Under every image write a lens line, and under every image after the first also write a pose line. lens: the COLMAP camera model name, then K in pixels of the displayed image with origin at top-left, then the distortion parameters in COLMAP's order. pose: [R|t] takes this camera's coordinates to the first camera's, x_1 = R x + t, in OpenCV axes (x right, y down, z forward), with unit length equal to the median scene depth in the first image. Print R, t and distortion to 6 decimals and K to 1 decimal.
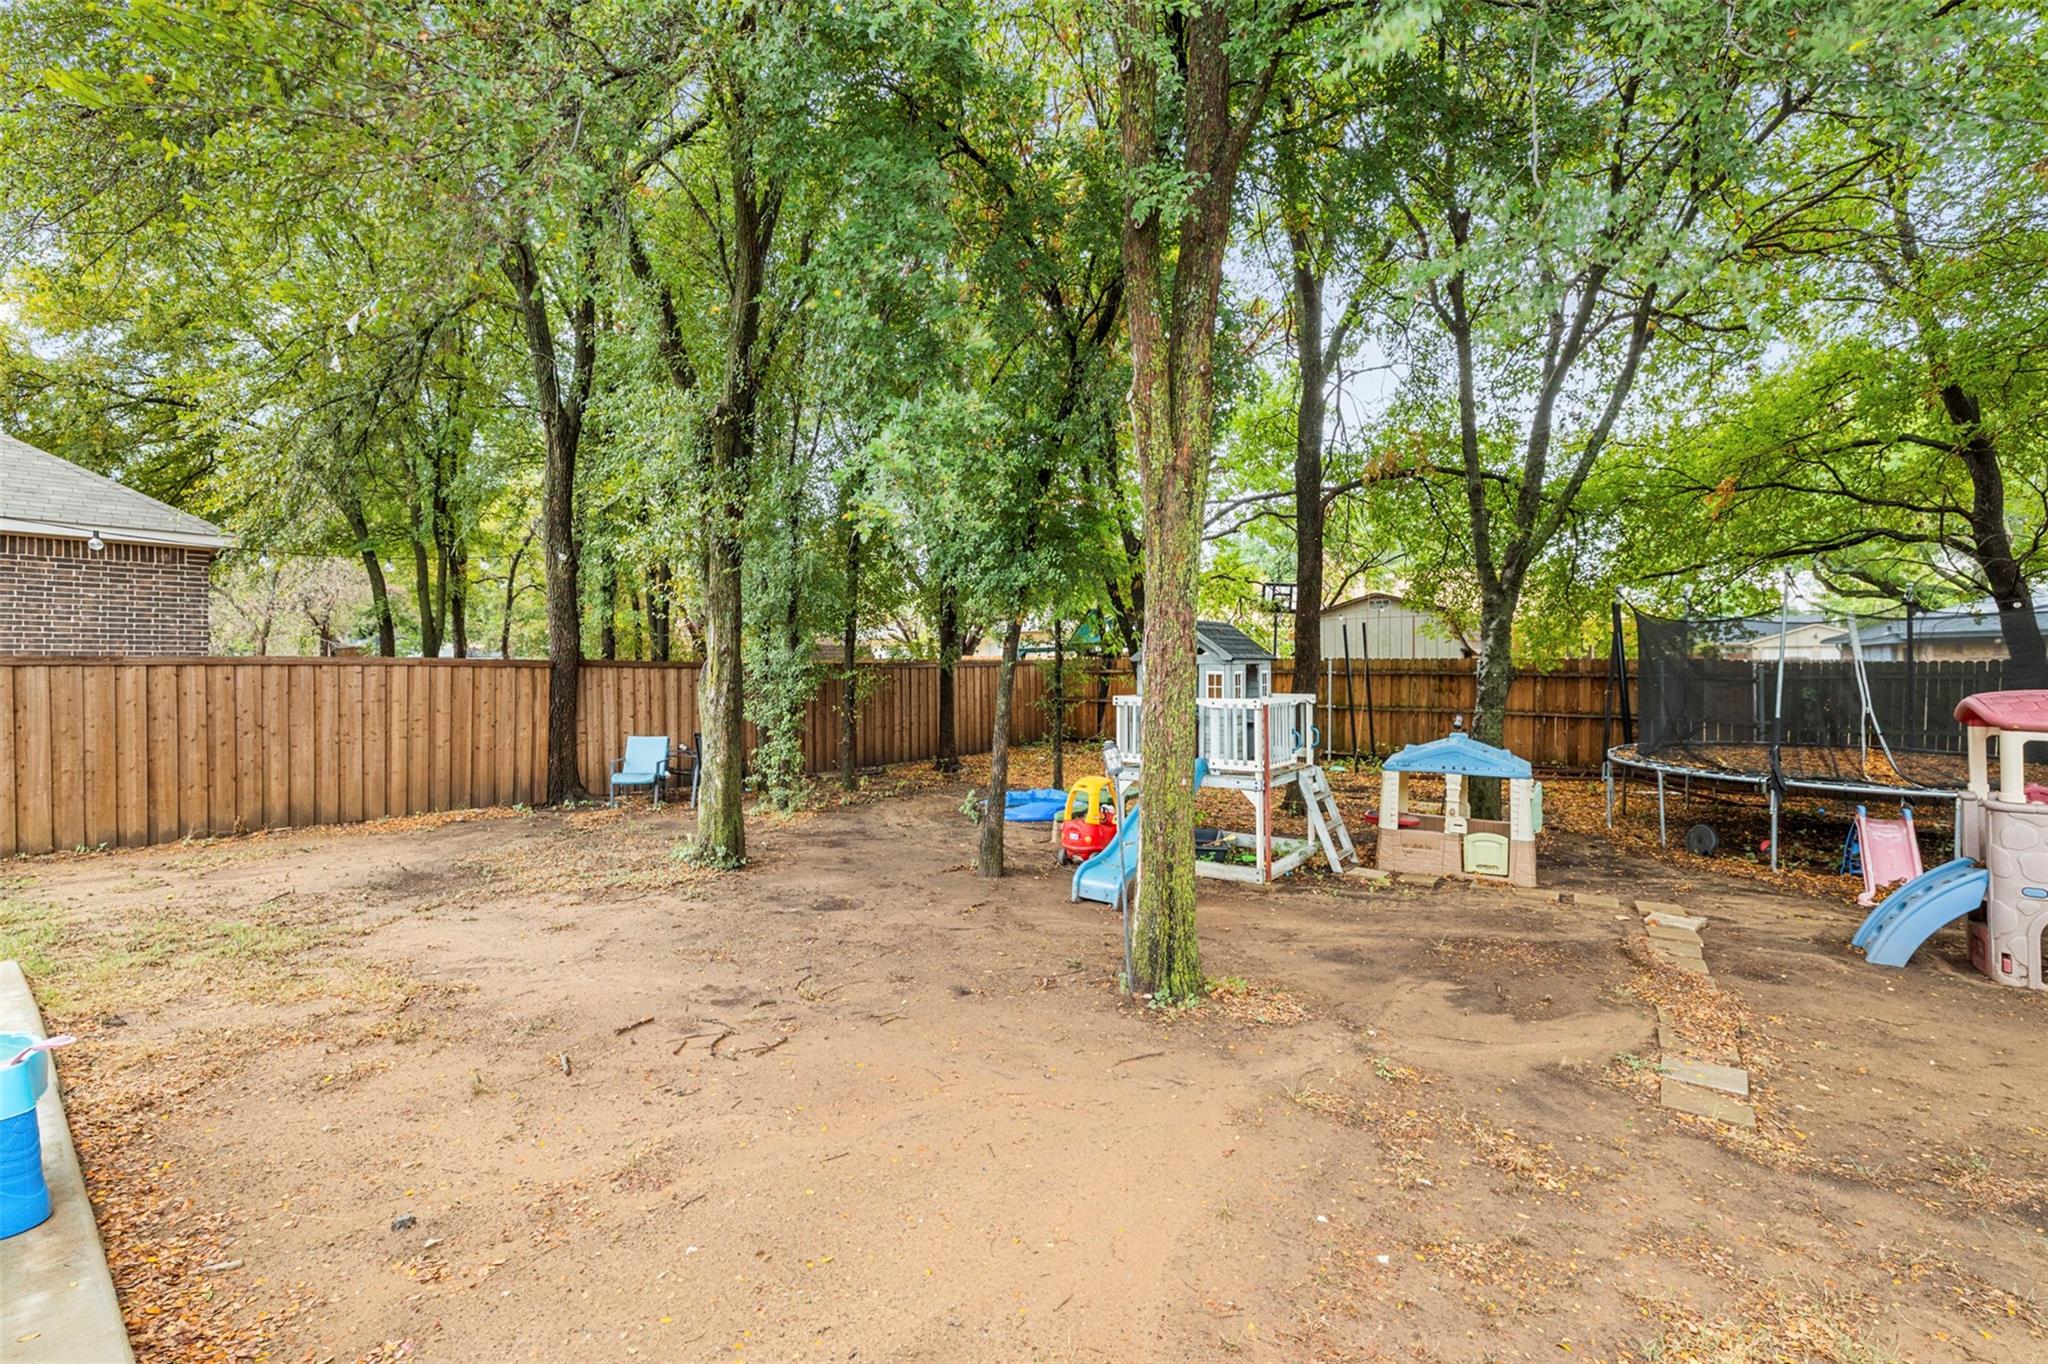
lens RADIAL K [[908.0, 0, 1024.0], [0, 908.0, 682.0], [0, 0, 1]] dist [0.000633, 0.000196]
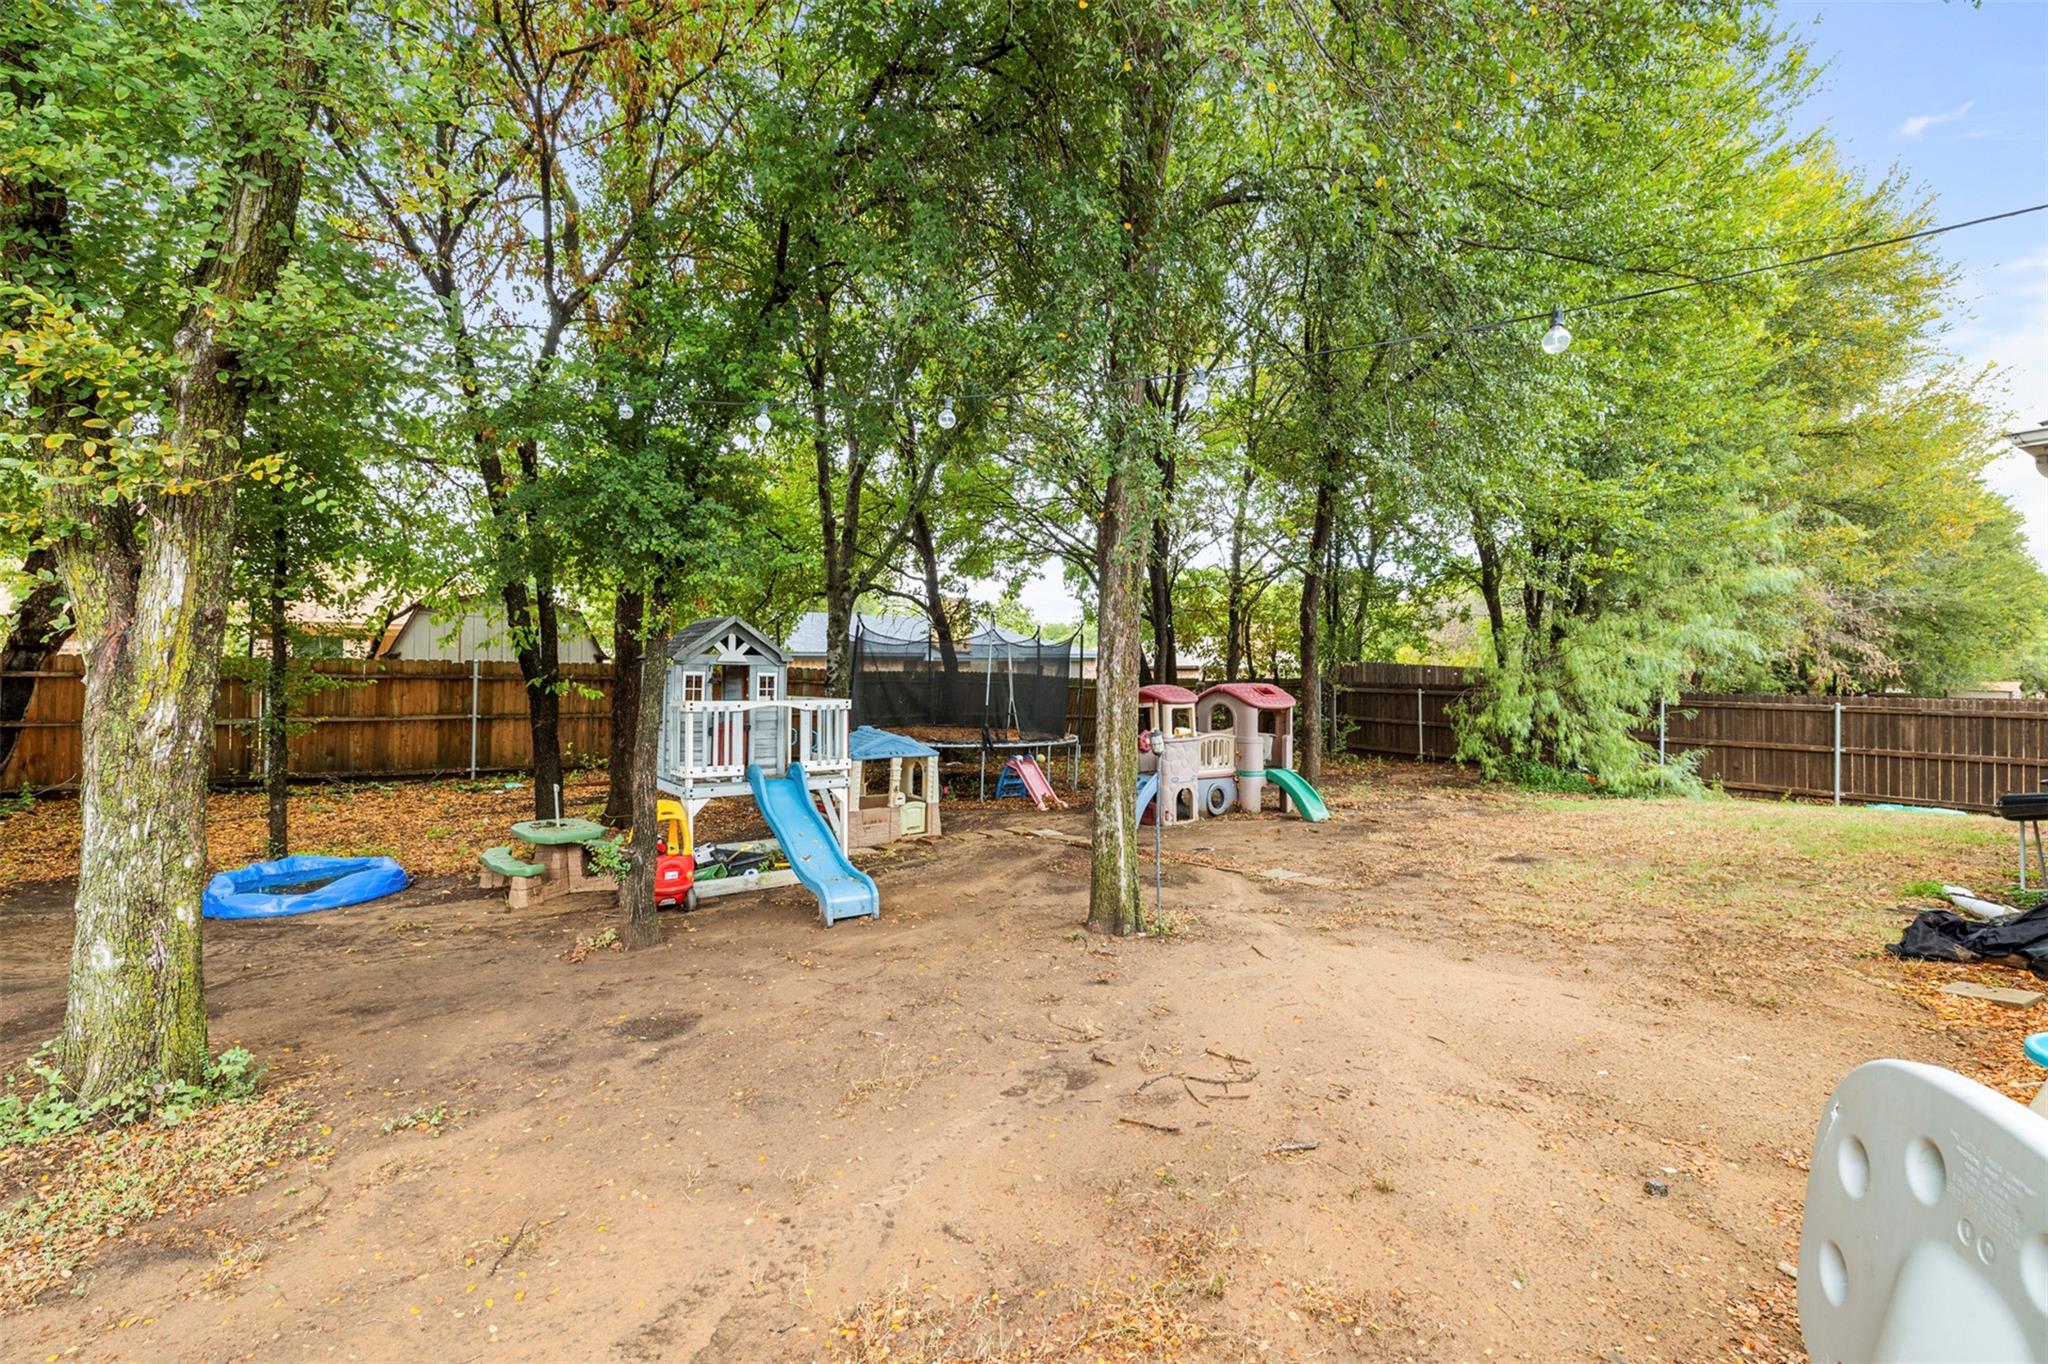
lens RADIAL K [[908.0, 0, 1024.0], [0, 908.0, 682.0], [0, 0, 1]] dist [0.000633, 0.000196]
pose [[0.294013, -0.001227, 0.955800, -0.642134], [0.009766, 0.999951, -0.001721, 0.002283], [-0.955751, 0.009840, 0.294011, 0.469290]]
